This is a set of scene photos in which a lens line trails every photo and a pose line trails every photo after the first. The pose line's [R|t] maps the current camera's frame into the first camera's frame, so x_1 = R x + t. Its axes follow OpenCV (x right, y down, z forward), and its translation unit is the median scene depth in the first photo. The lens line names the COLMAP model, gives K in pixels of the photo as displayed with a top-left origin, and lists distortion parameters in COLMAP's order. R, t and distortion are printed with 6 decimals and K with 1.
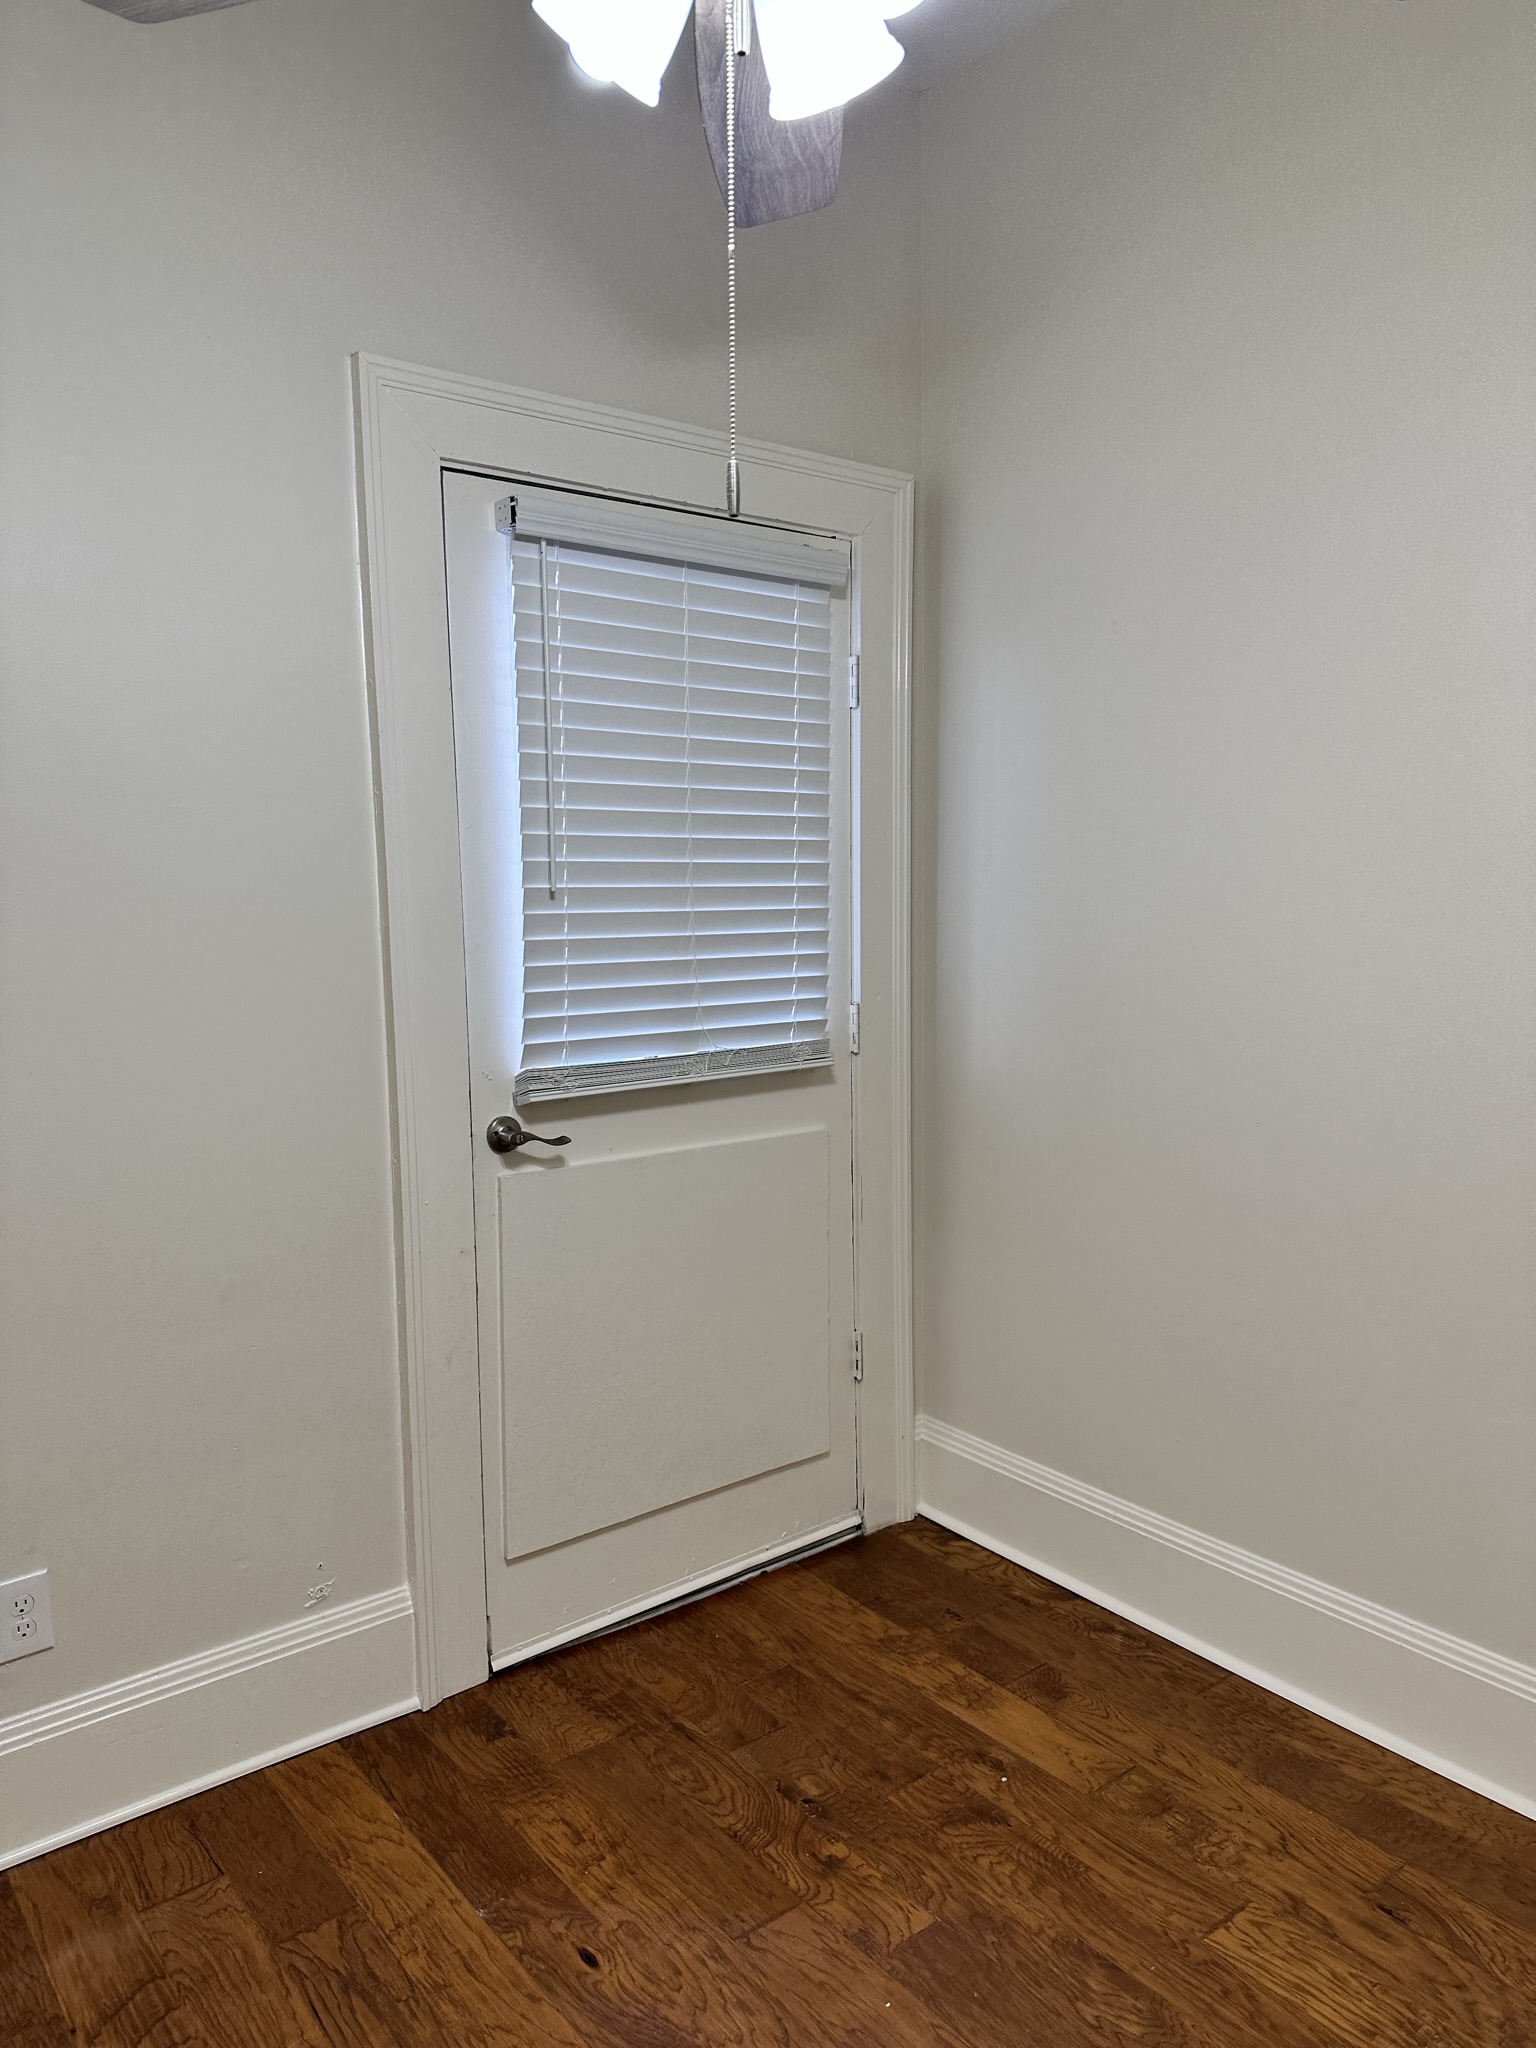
lens RADIAL K [[1449.8, 0, 768.0], [0, 1449.8, 1024.0], [0, 0, 1]] dist [0.032650, -0.026638]
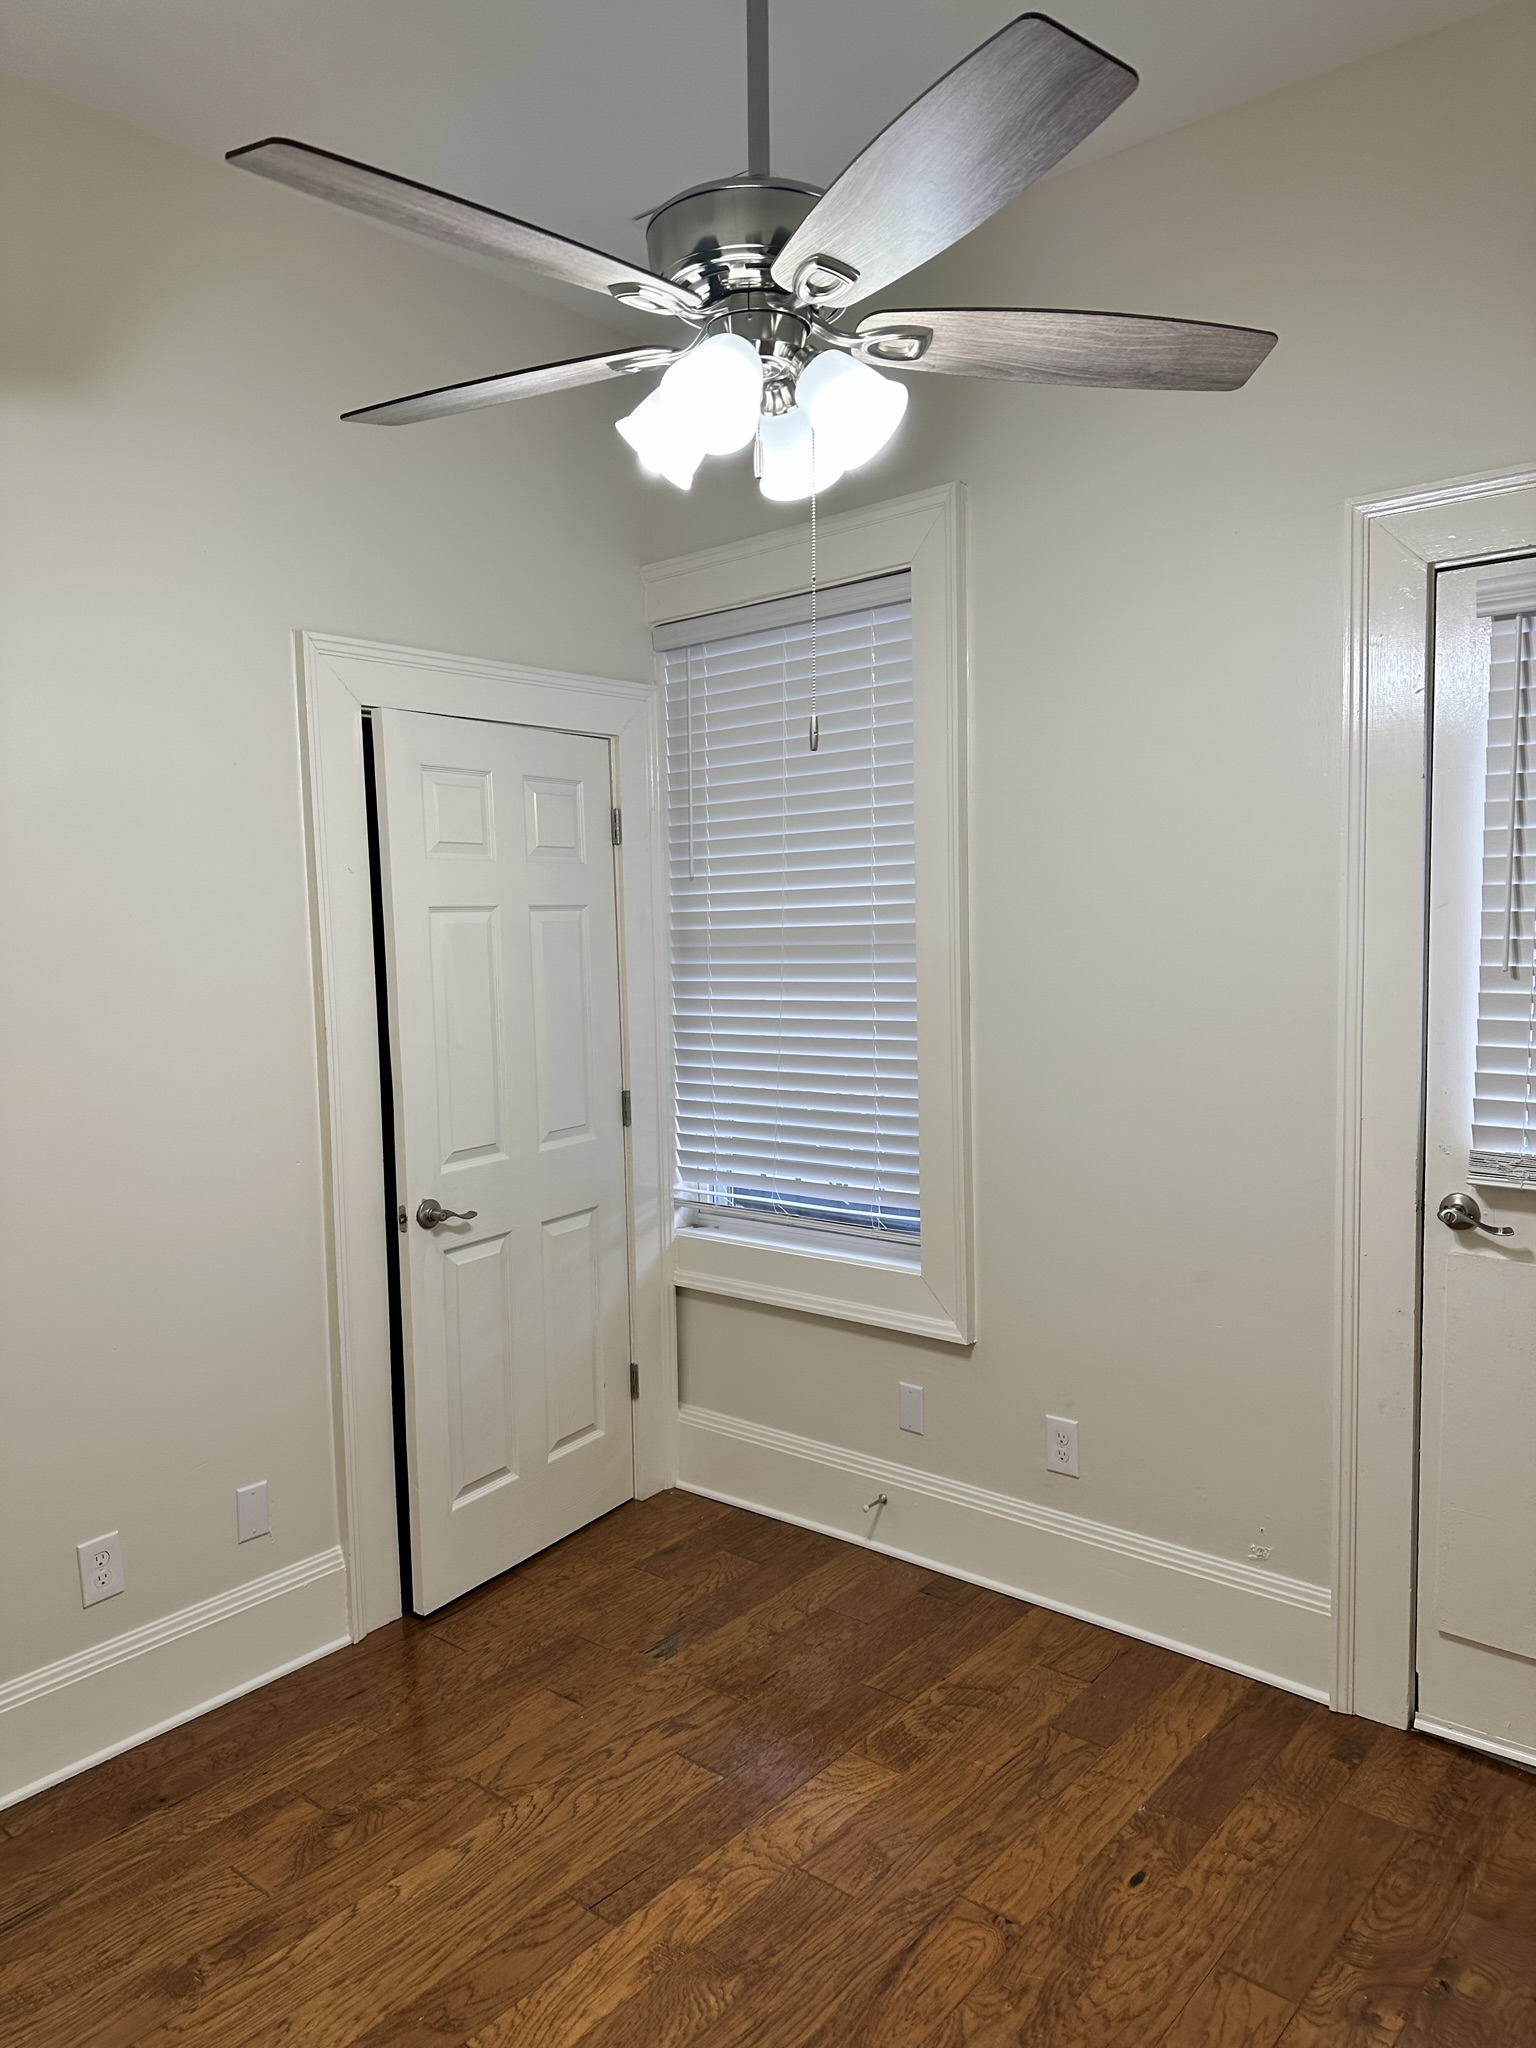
lens RADIAL K [[1411.8, 0, 766.0], [0, 1411.8, 1064.1], [0, 0, 1]] dist [-0.005859, -0.004691]
pose [[0.185318, 0.100884, -0.977486, 0.771945], [-0.091190, 0.992190, 0.085113, -0.073517], [0.978438, 0.073364, 0.193070, 0.392741]]
